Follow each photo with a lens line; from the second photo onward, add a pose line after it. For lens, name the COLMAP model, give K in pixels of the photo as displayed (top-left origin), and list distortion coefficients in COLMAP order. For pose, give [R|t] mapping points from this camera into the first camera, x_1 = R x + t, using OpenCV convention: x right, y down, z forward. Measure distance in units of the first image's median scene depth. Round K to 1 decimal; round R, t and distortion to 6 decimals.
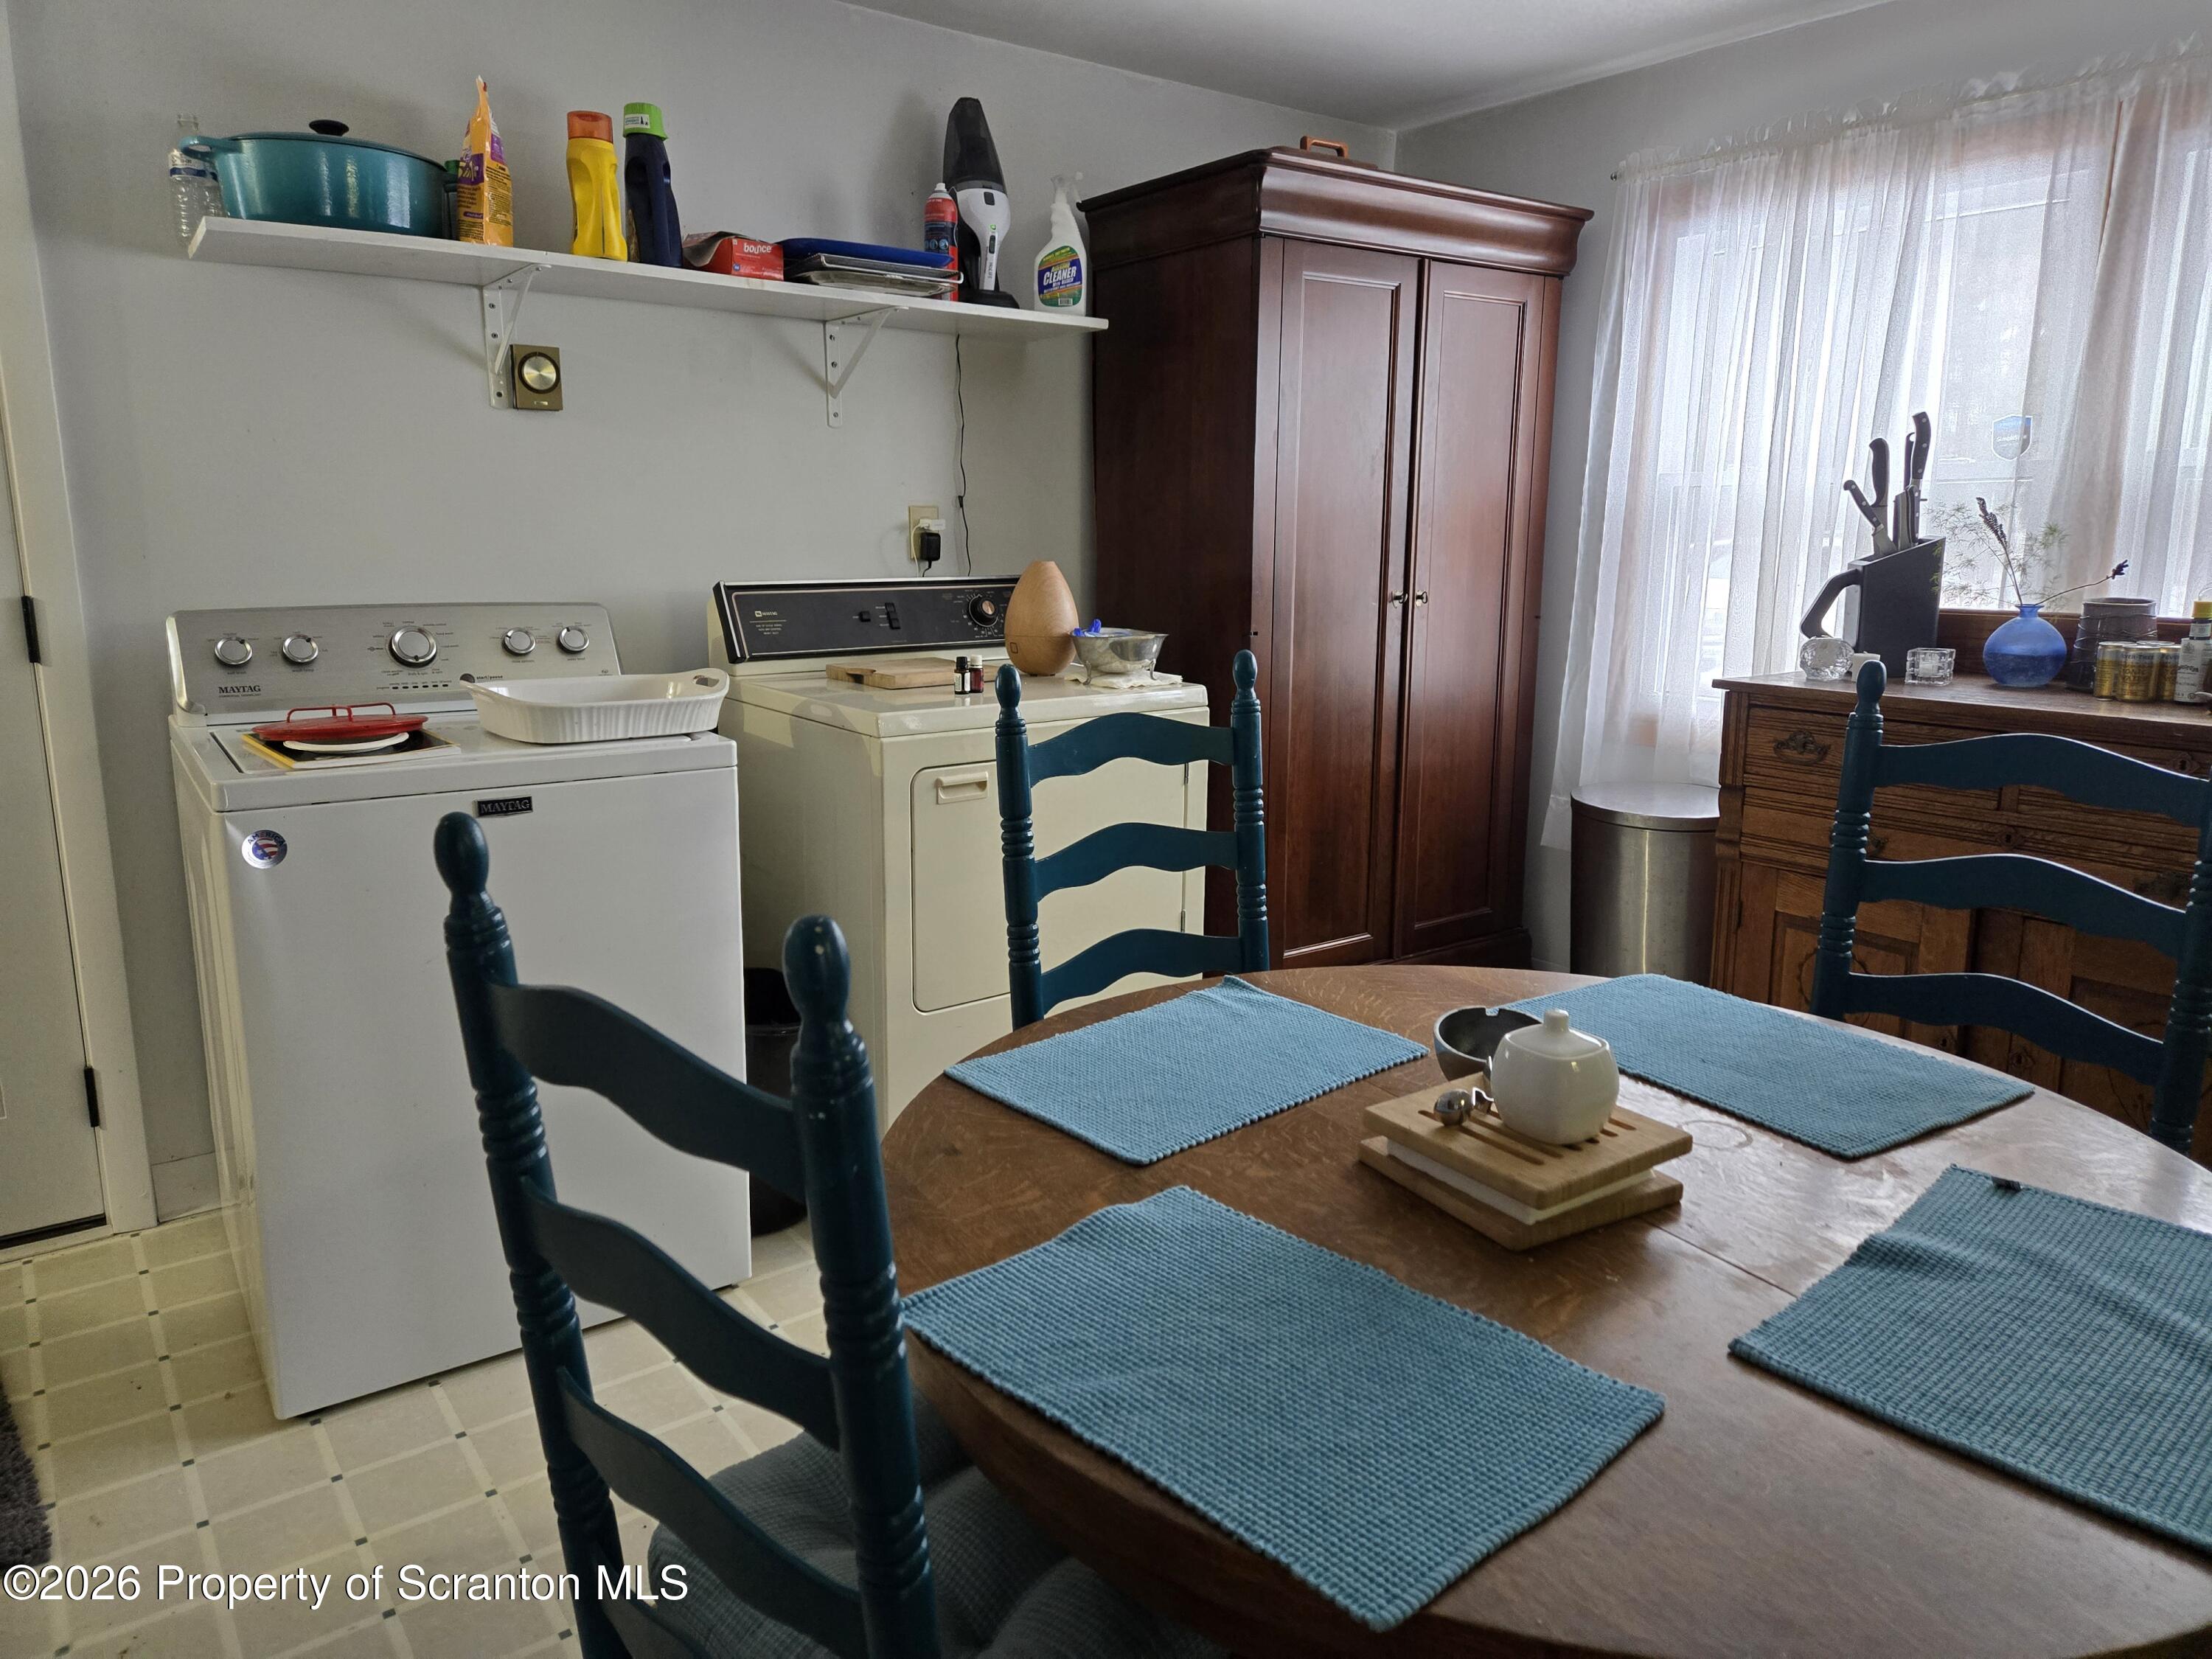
lens RADIAL K [[1472.7, 0, 1089.3], [0, 1472.7, 825.6], [0, 0, 1]] dist [0.087375, -0.077254]
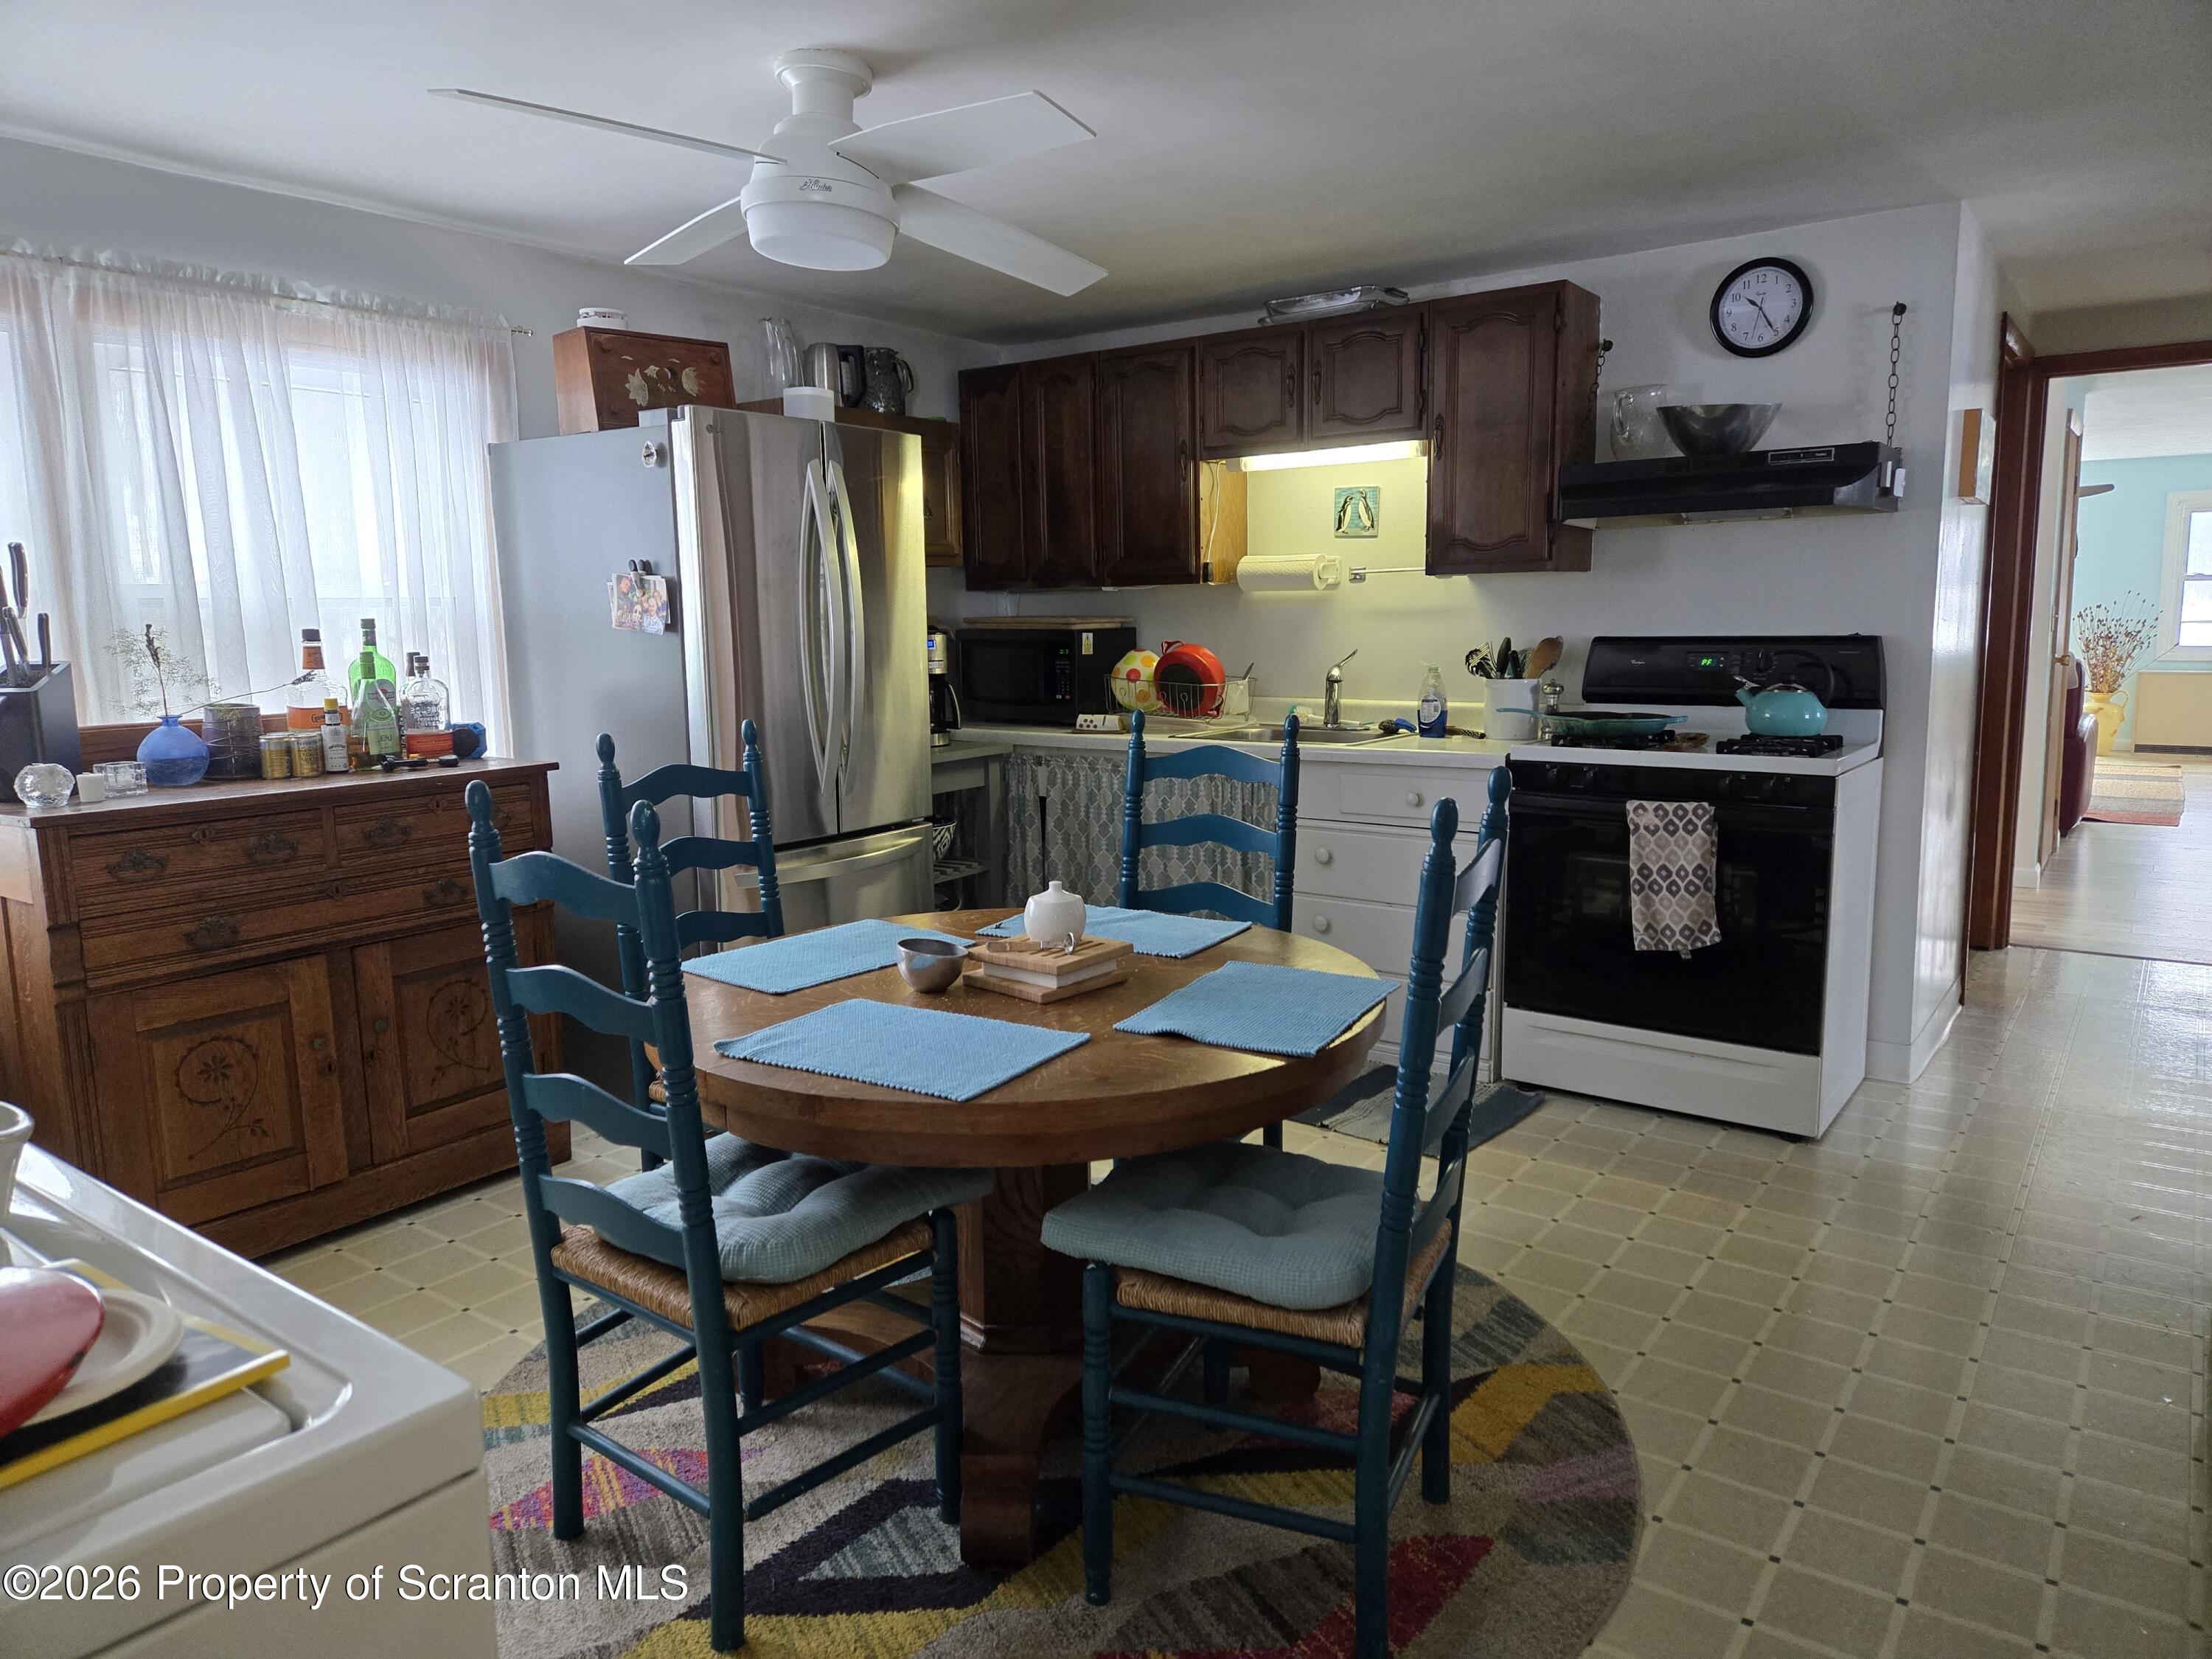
lens RADIAL K [[1466.7, 0, 1095.5], [0, 1466.7, 823.7], [0, 0, 1]] dist [0.091884, -0.066769]
pose [[-0.313468, -0.135548, 0.939875, -0.756446], [0.209284, 0.955562, 0.207611, -0.169848], [-0.926250, 0.261780, -0.271170, 0.720810]]
